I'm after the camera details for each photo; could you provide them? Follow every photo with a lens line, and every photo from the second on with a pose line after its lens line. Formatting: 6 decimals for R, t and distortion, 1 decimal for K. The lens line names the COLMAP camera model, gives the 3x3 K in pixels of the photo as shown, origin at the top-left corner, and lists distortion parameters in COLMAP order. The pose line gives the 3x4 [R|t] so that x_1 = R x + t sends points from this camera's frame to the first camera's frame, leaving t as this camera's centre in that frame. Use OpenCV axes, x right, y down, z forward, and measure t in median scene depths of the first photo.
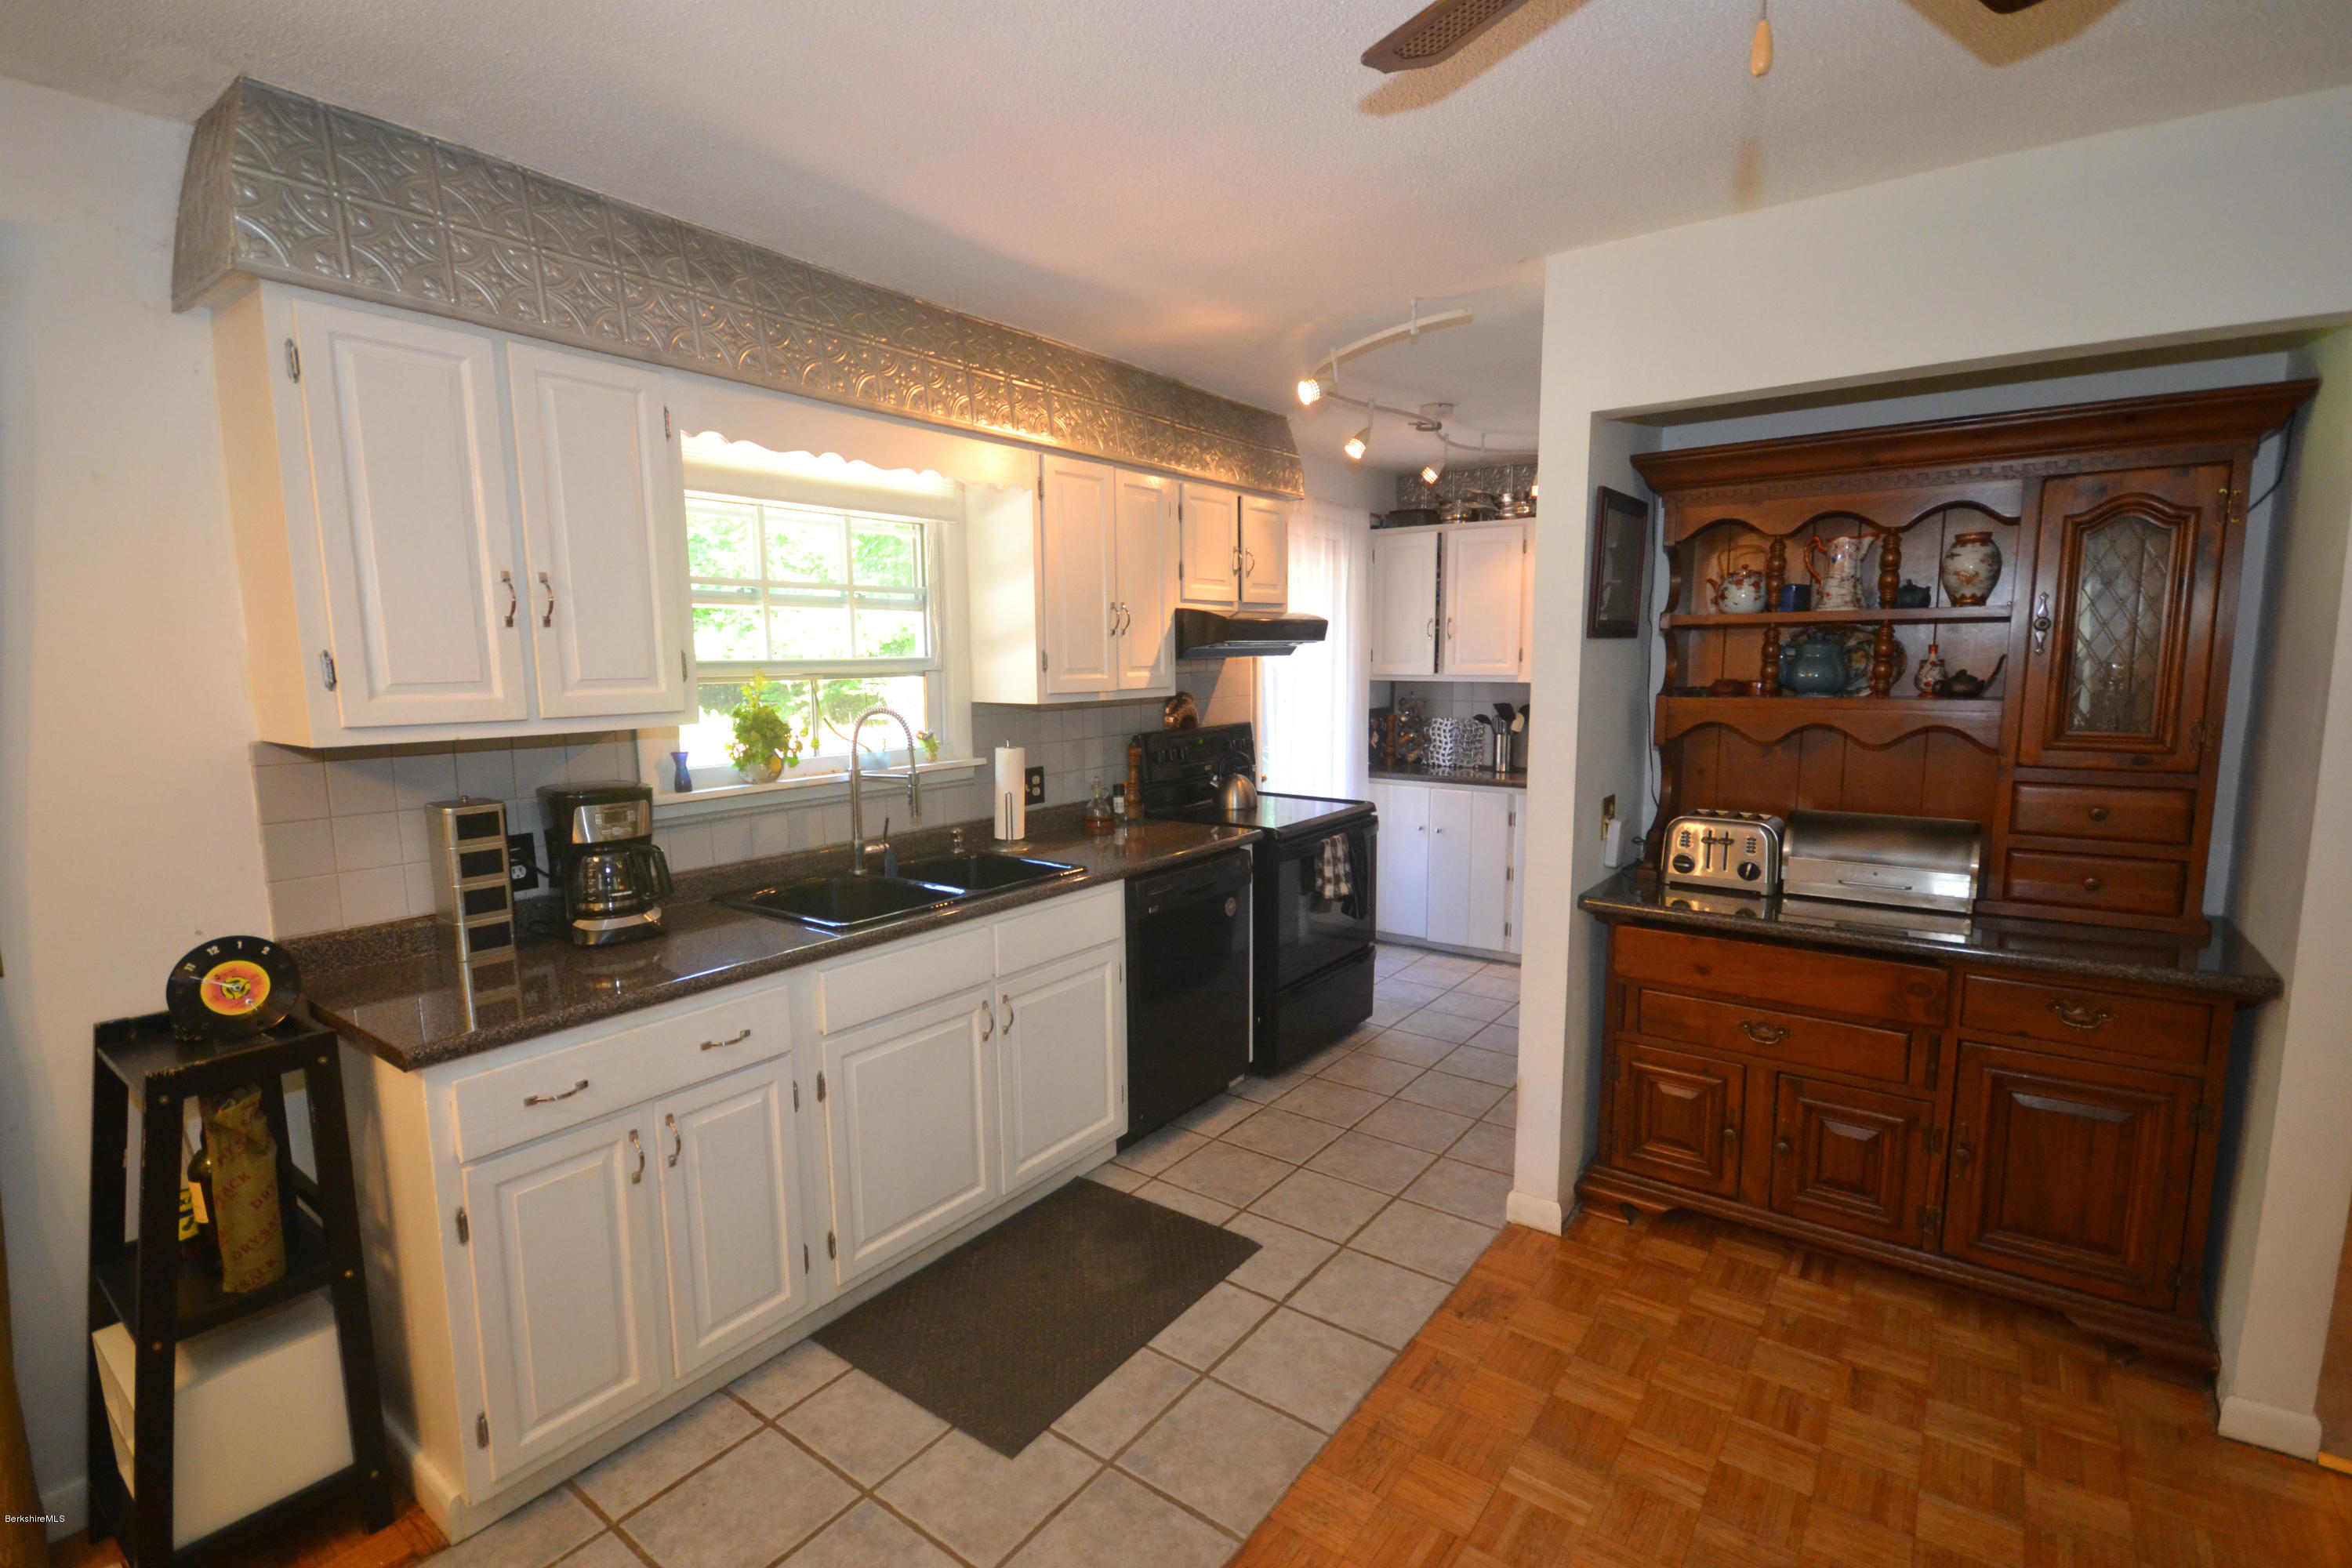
lens RADIAL K [[1078.5, 0, 1164.3], [0, 1078.5, 790.2], [0, 0, 1]] dist [0.005418, -0.006670]
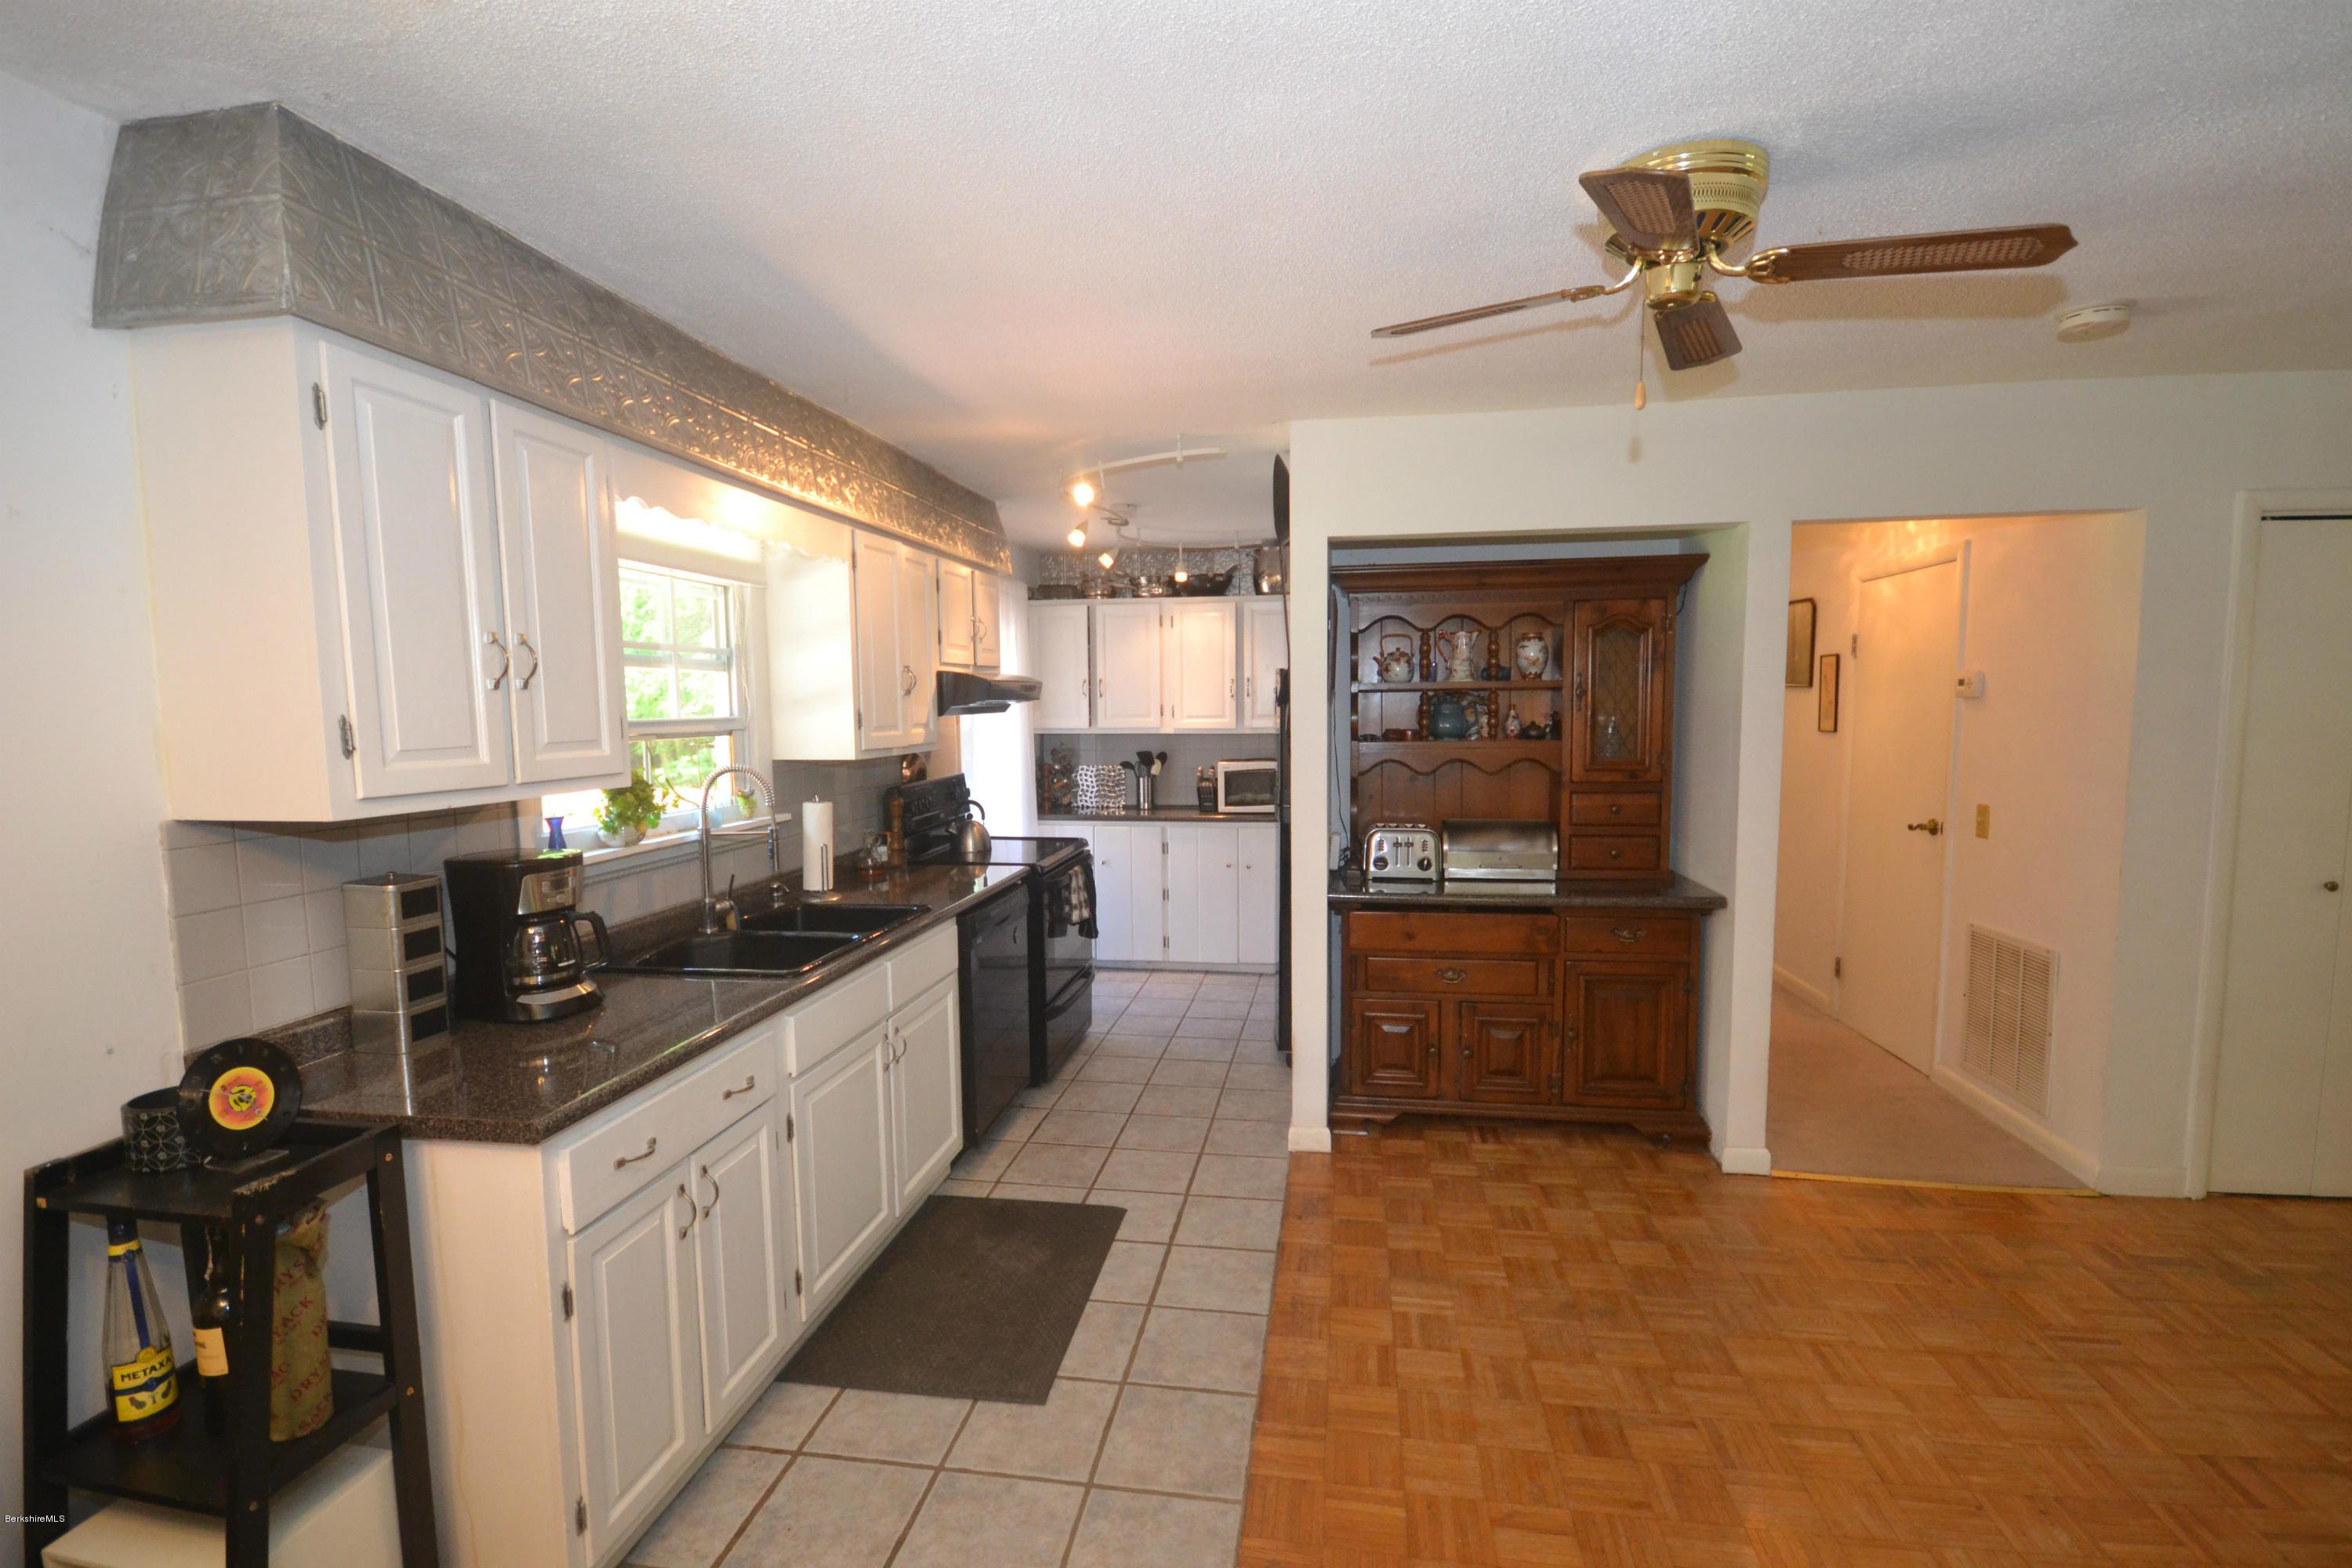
lens RADIAL K [[1040.4, 0, 1194.5], [0, 1040.4, 786.8], [0, 0, 1]] dist [-0.007152, -0.001740]
pose [[0.886345, -0.037139, 0.461534, -0.403893], [0.060504, 0.997521, -0.035925, 0.005366], [-0.459056, 0.059767, 0.886395, -0.084168]]
